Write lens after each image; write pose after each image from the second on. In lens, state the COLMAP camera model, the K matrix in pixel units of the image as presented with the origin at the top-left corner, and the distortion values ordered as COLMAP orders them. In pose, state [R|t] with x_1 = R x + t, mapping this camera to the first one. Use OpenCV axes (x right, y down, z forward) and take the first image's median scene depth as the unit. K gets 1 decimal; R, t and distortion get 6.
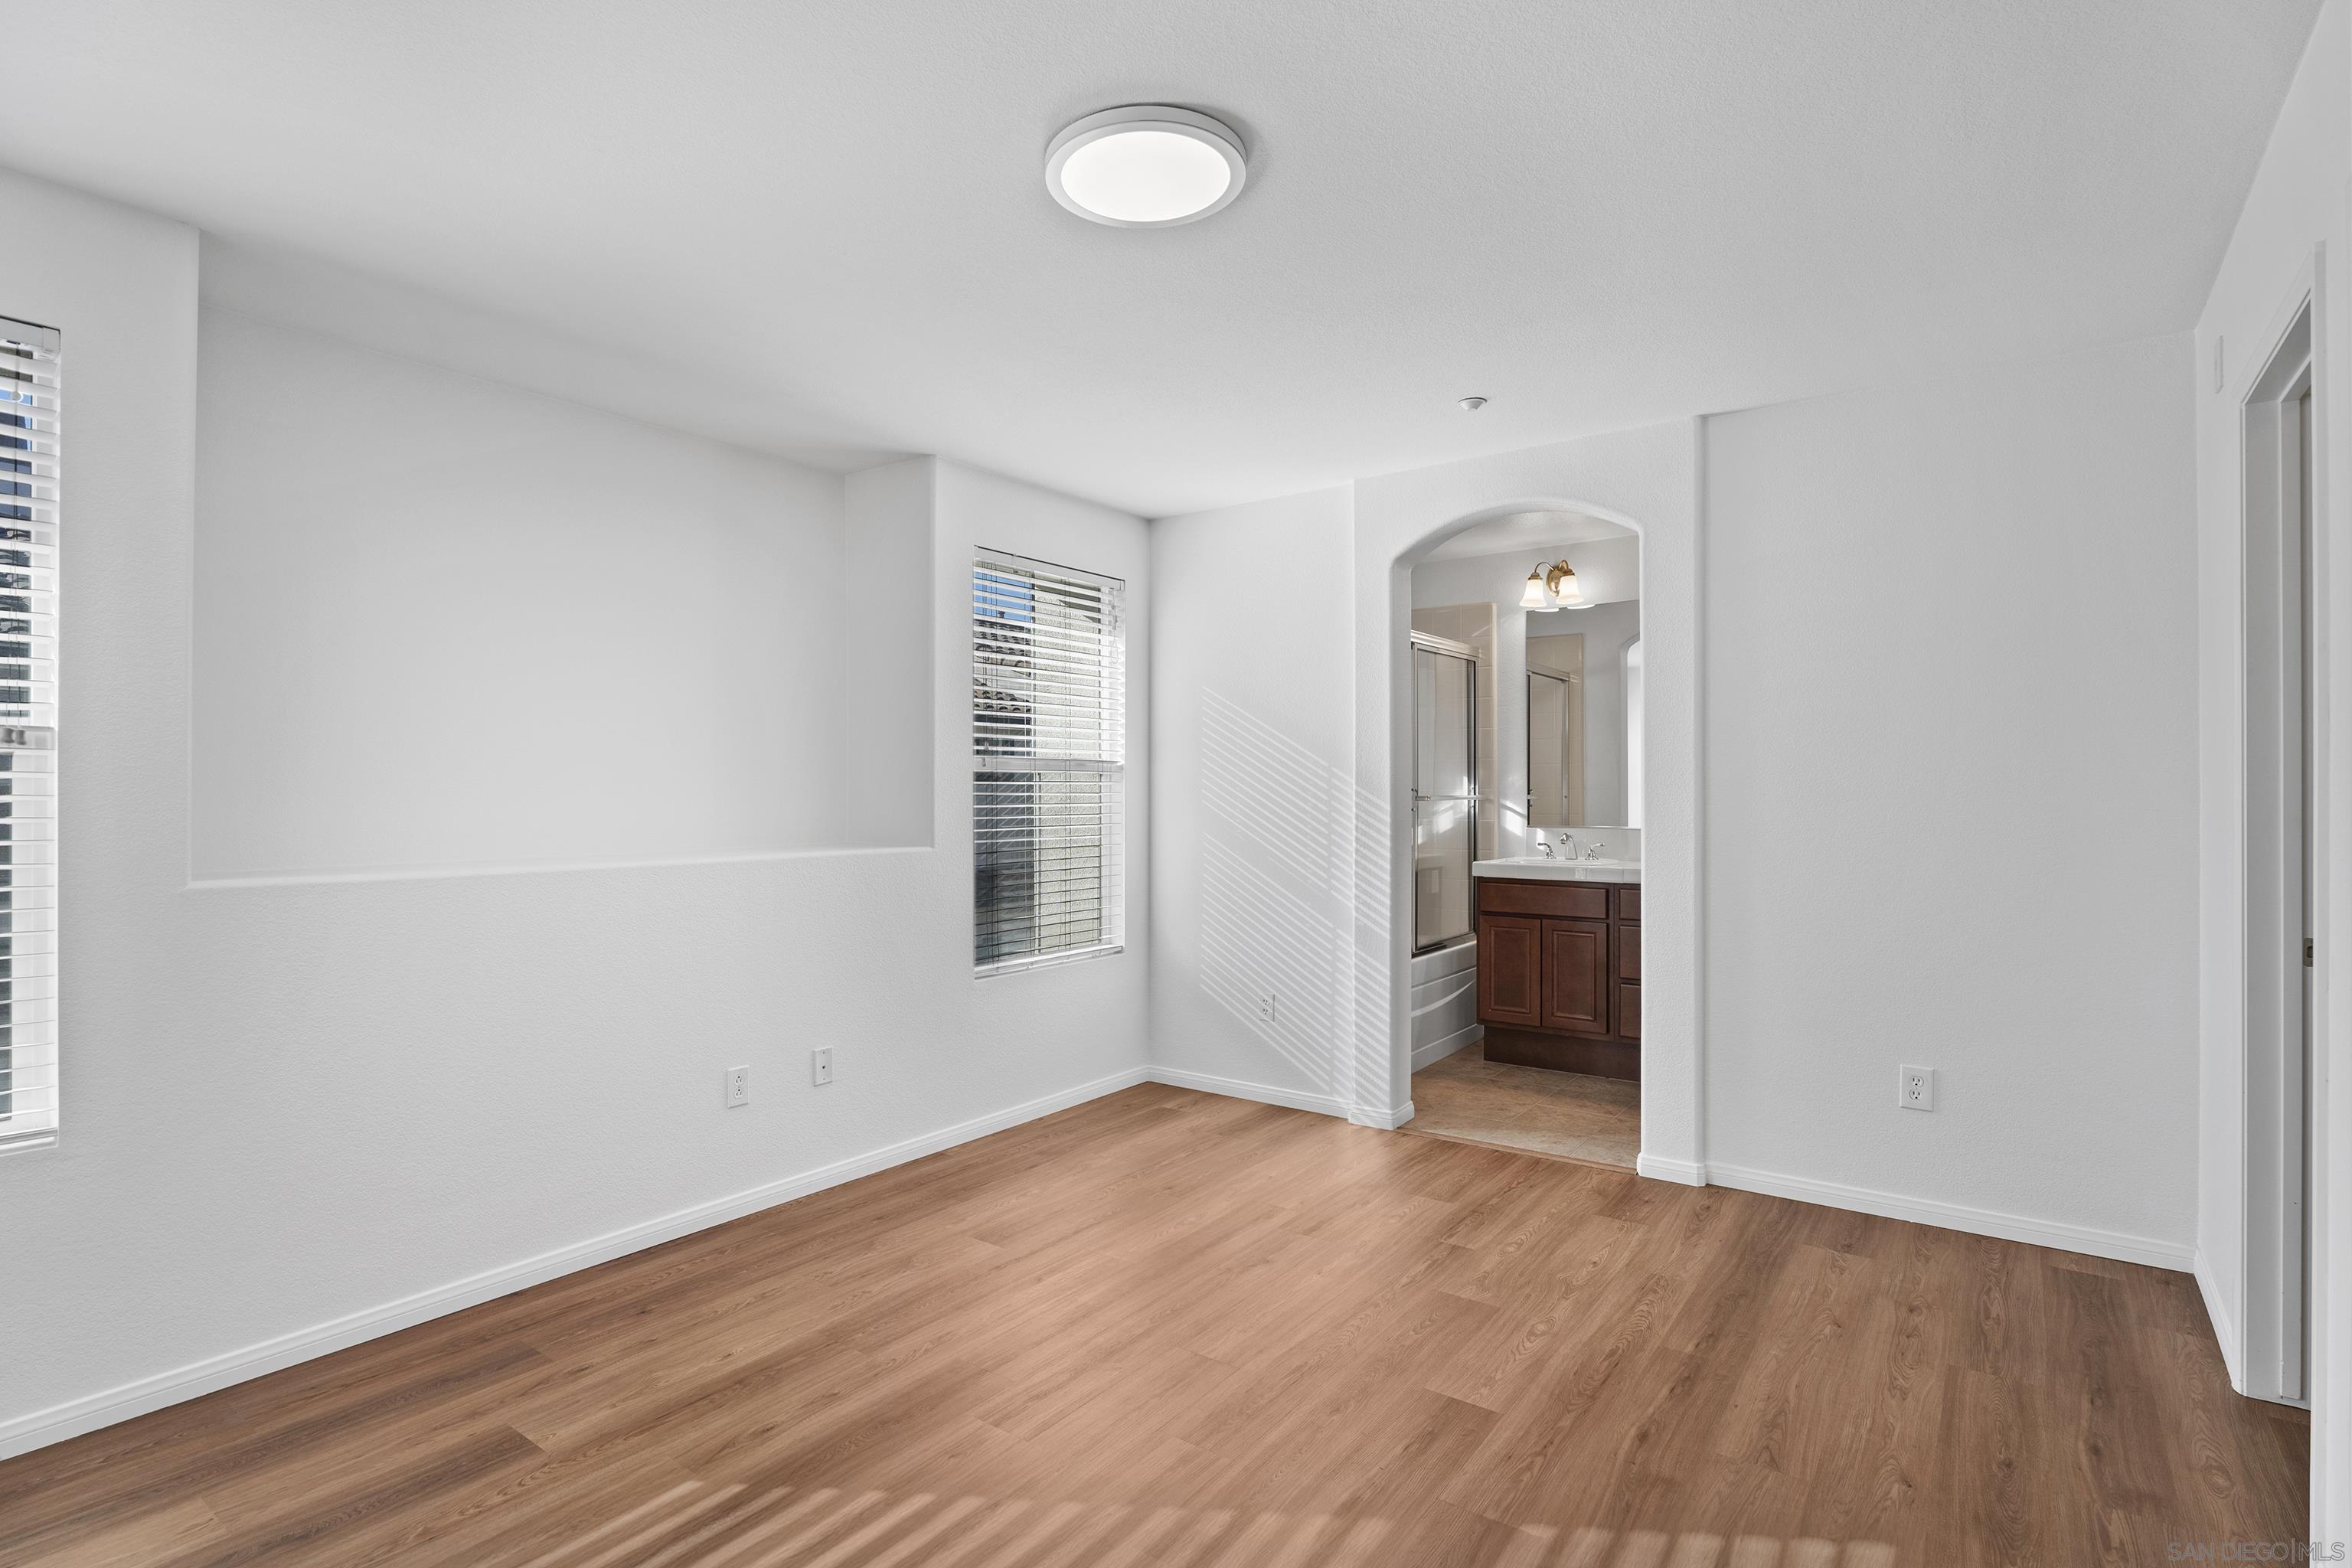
lens RADIAL K [[1165.7, 0, 1176.0], [0, 1165.7, 784.0], [0, 0, 1]] dist [-0.000131, -0.000008]
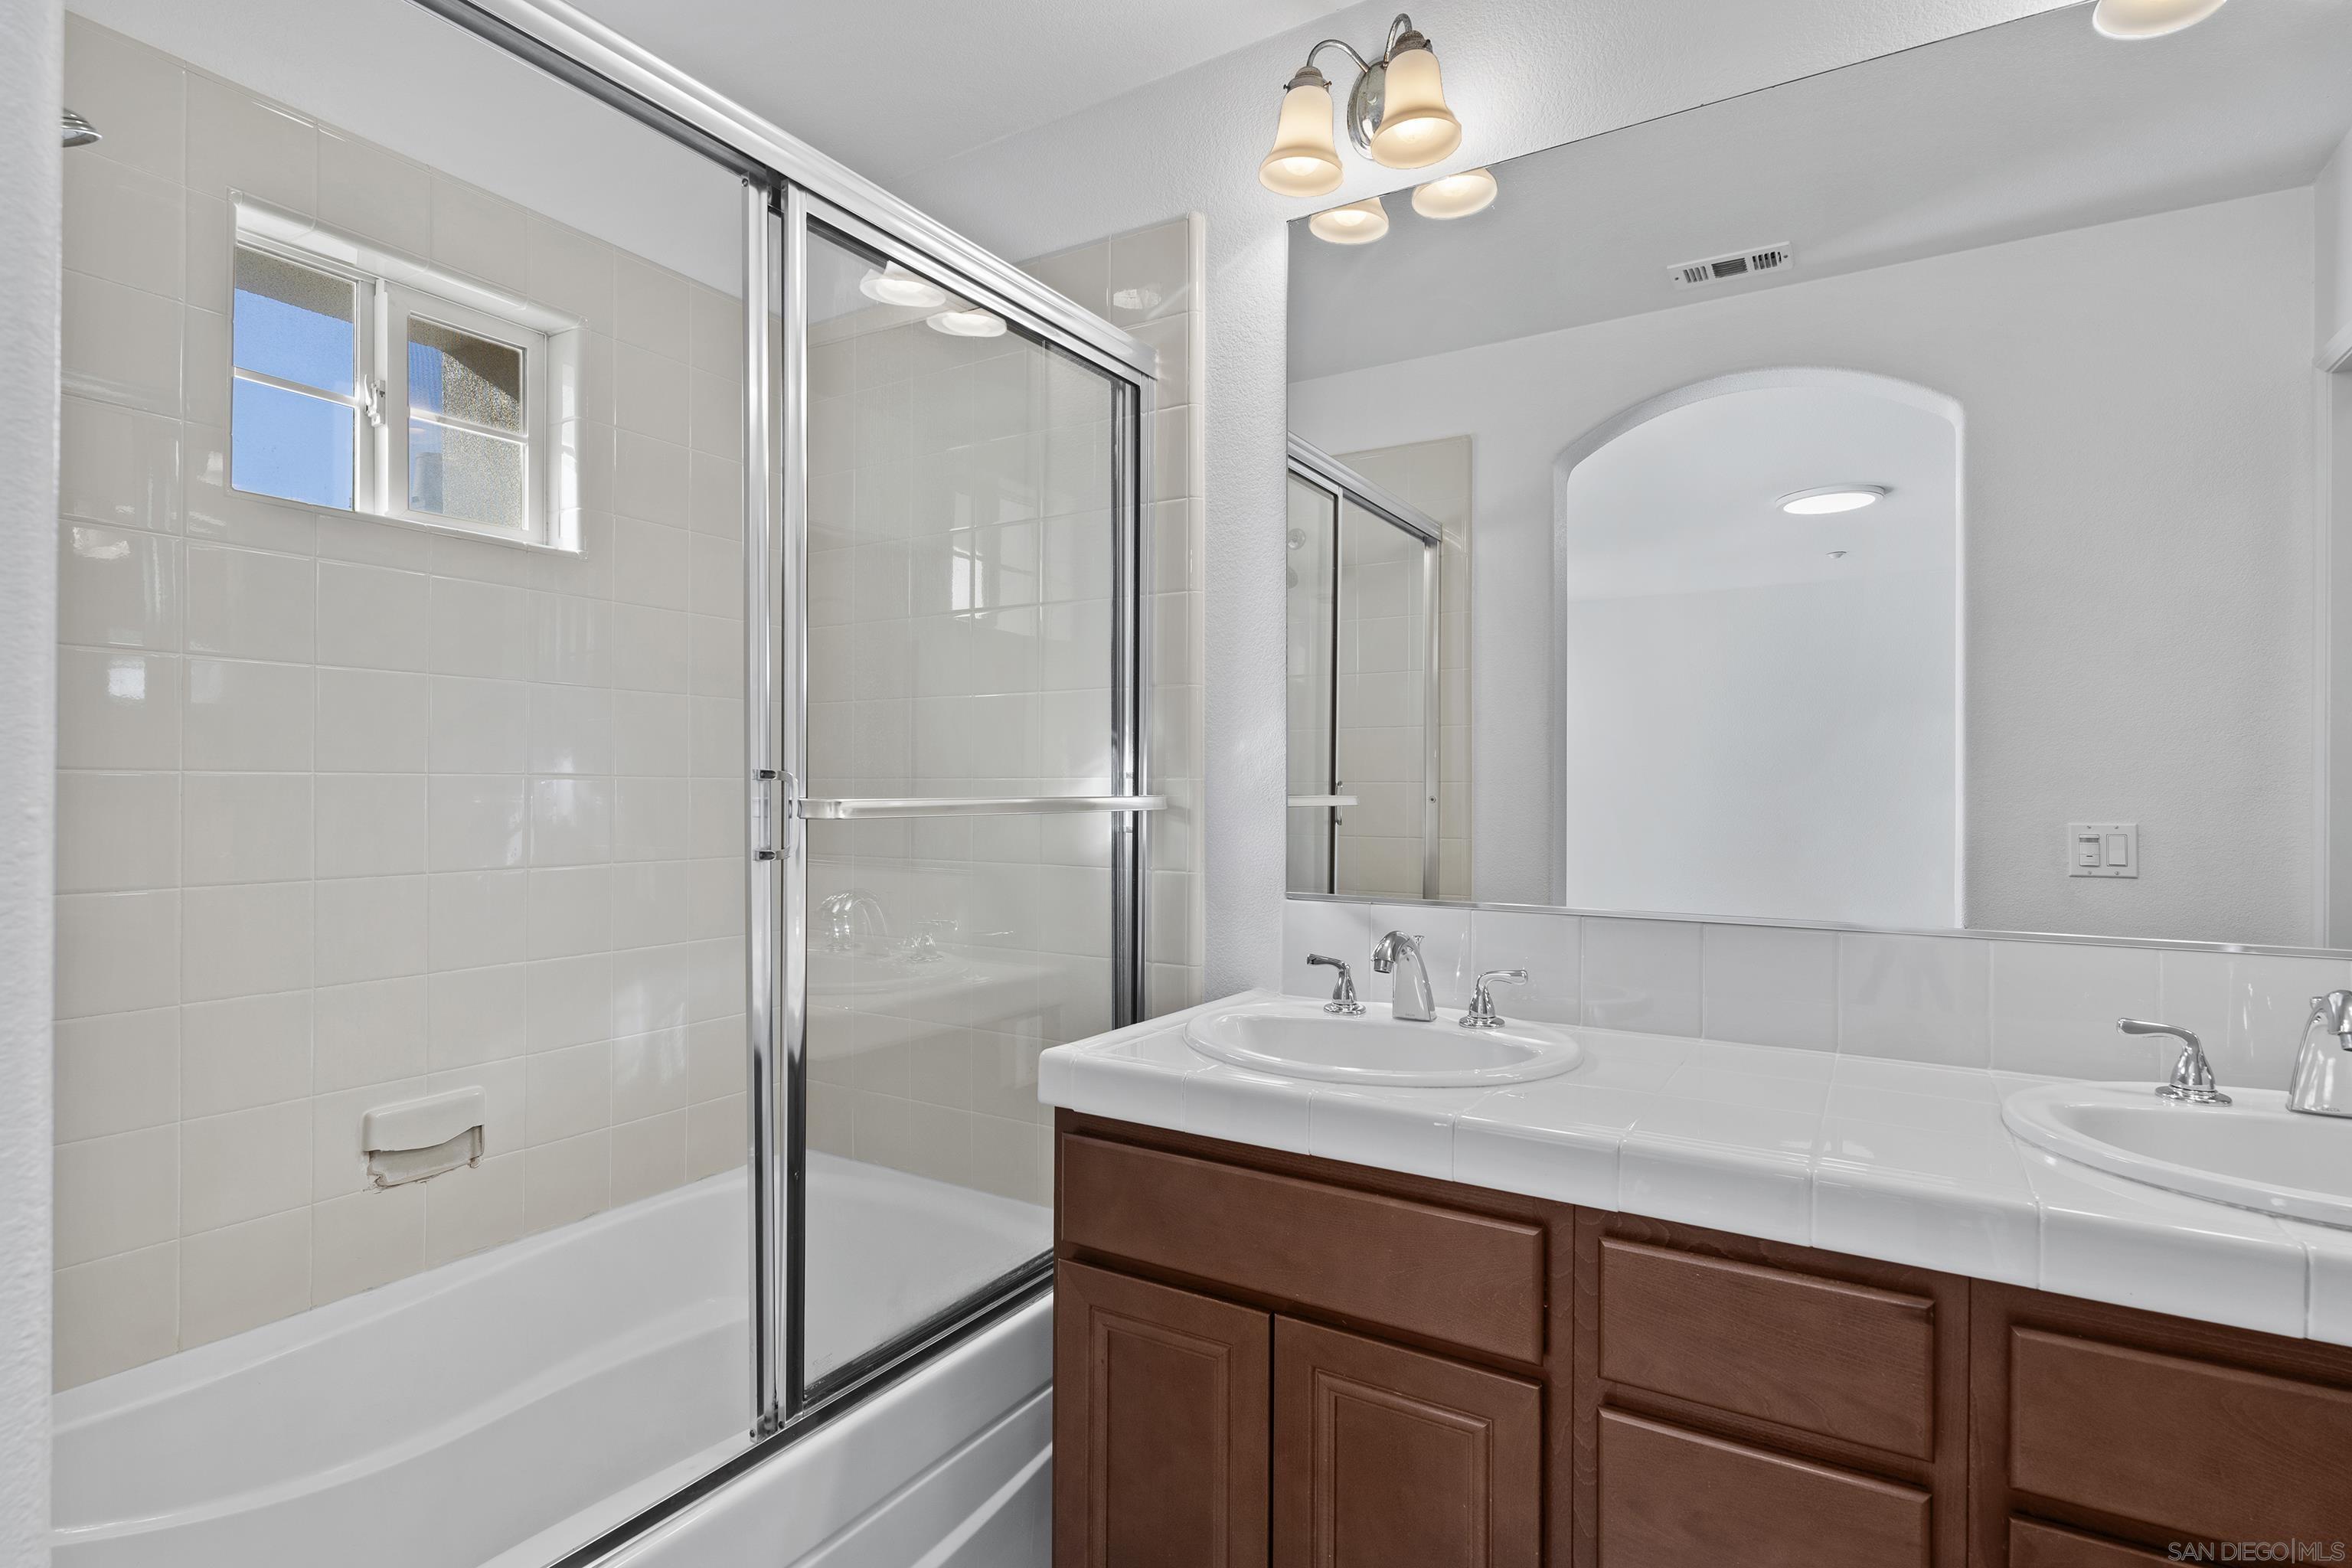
lens RADIAL K [[1187.0, 0, 1176.0], [0, 1187.0, 784.0], [0, 0, 1]] dist [0.001857, 0.000500]
pose [[0.996763, 0.006040, 0.080169, 0.239515], [-0.006124, 0.999981, 0.000799, 0.006219], [-0.080163, -0.001287, 0.996781, 0.664016]]
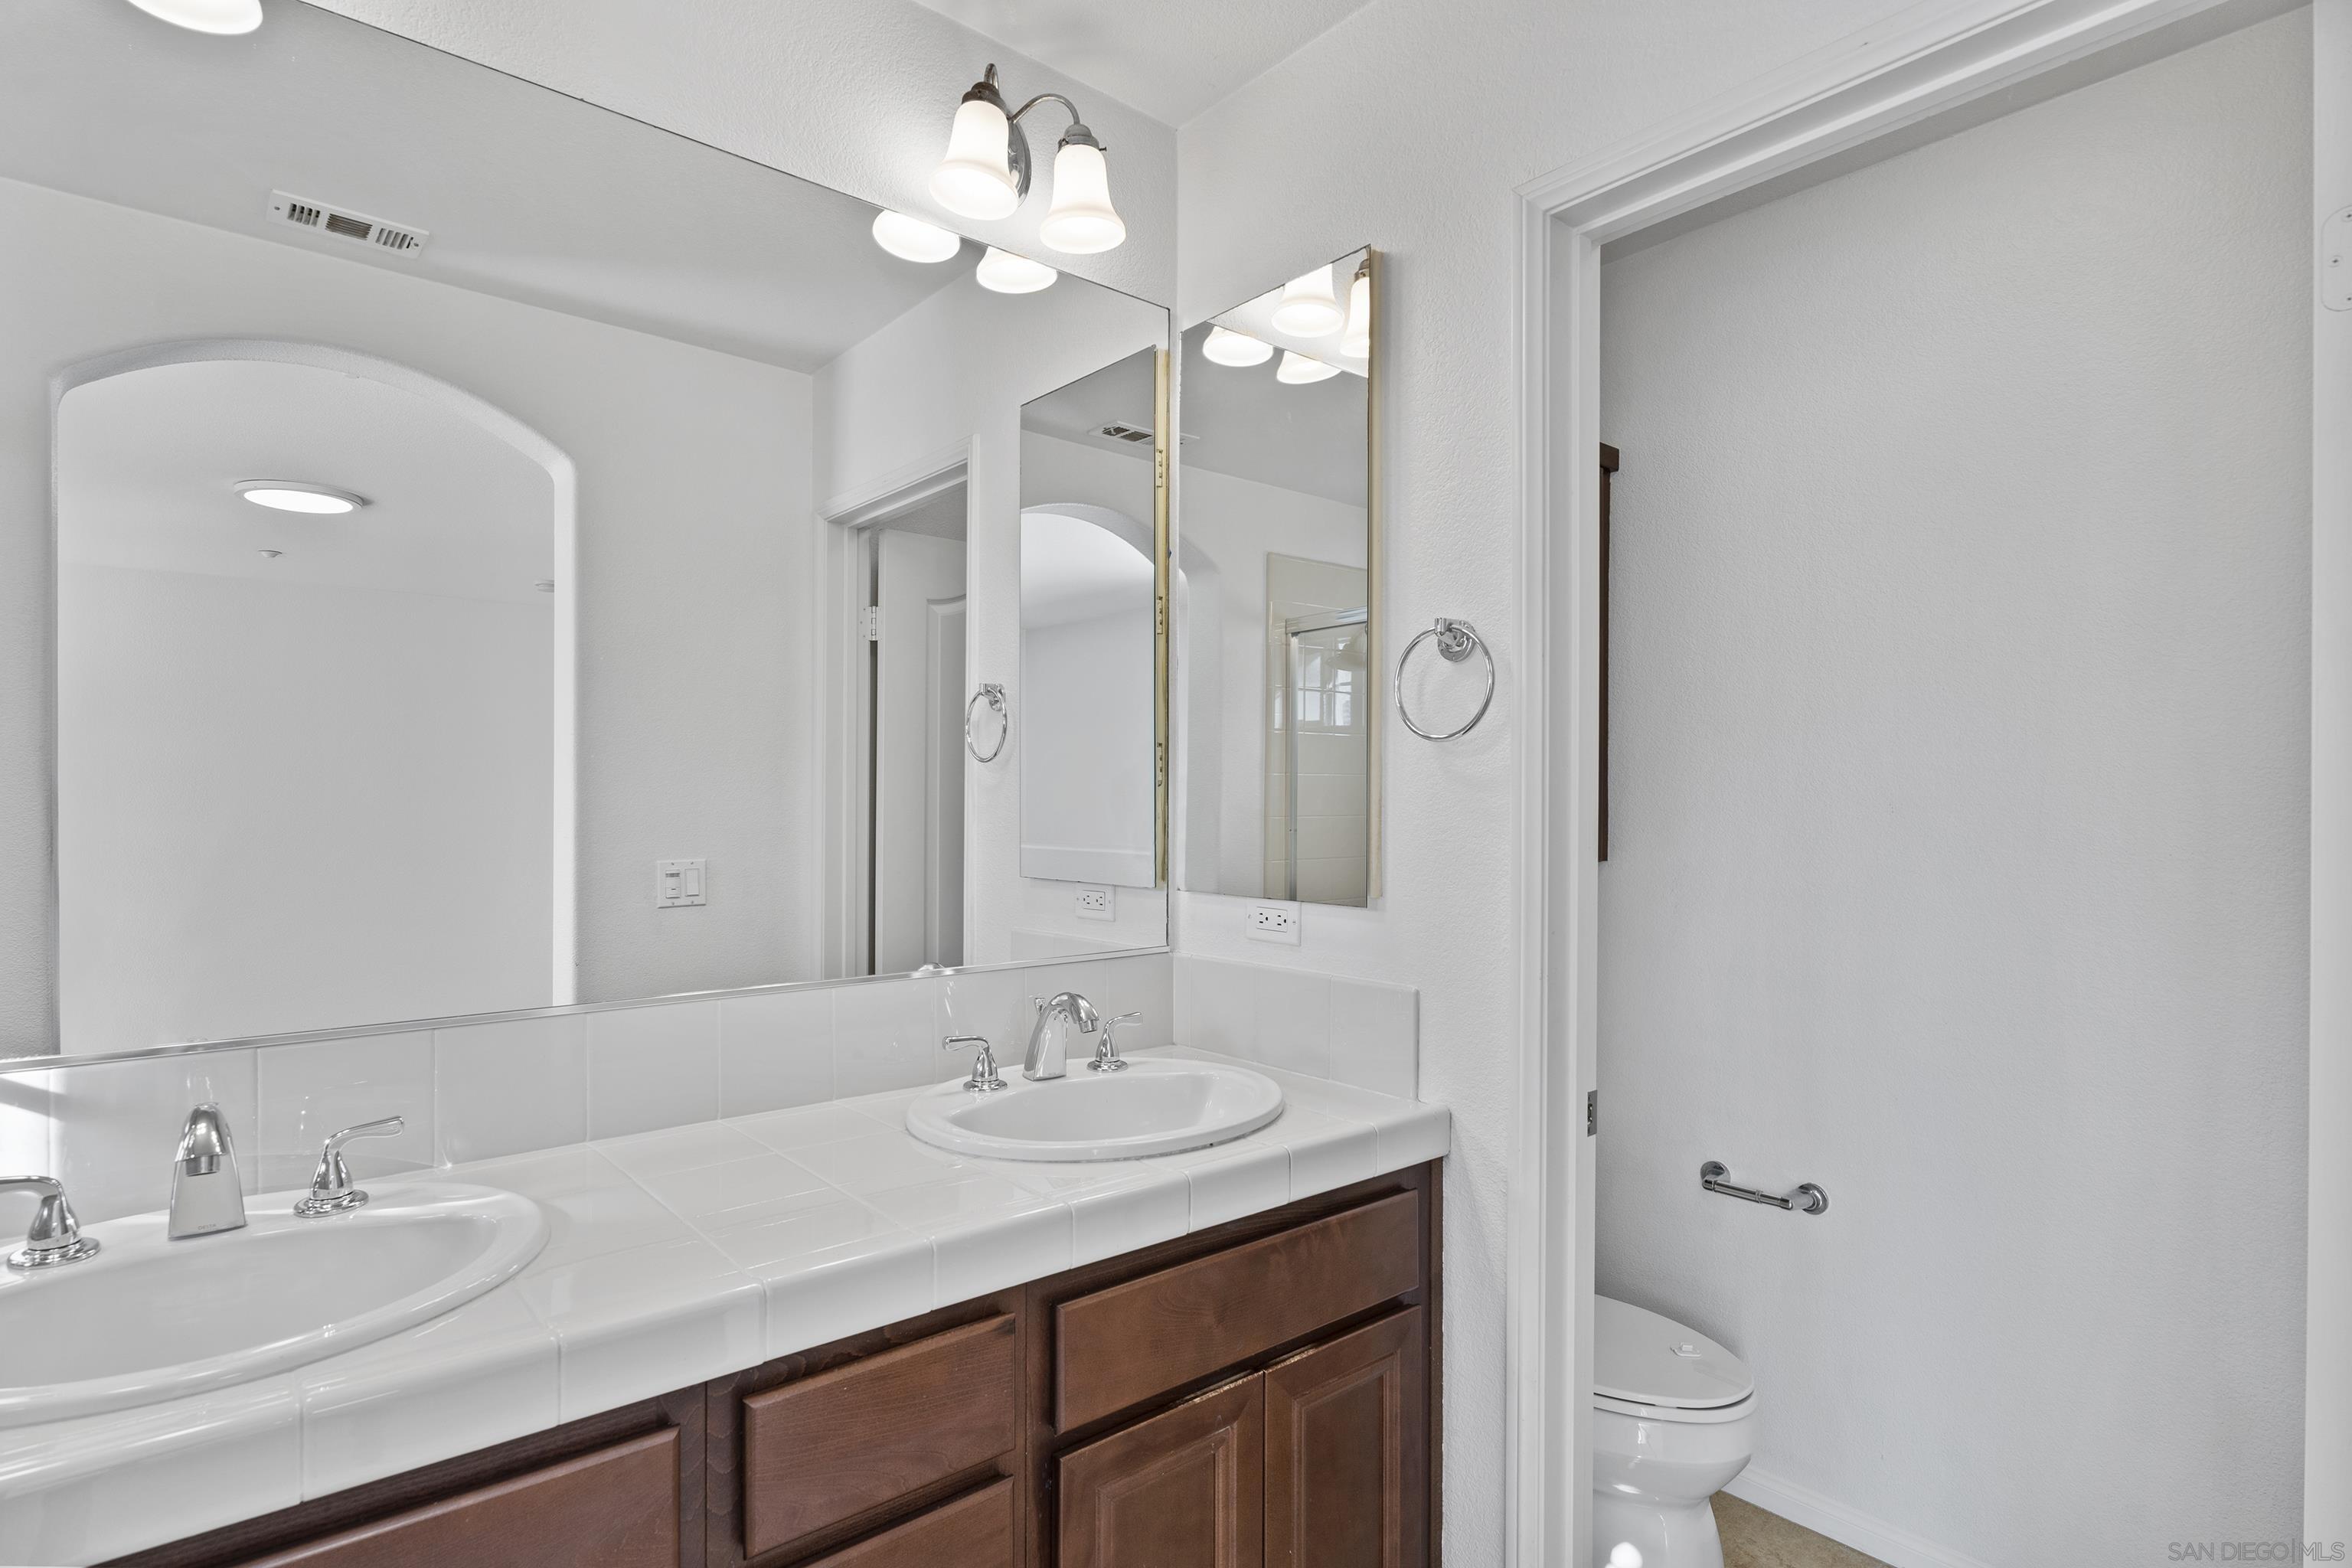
lens RADIAL K [[1177.4, 0, 1172.6], [0, 1177.4, 809.5], [0, 0, 1]] dist [-0.002291, 0.000310]
pose [[0.242564, -0.001197, 0.970135, 0.178089], [-0.007669, 0.999966, 0.003152, -0.005782], [-0.970105, -0.008205, 0.242547, 0.746824]]
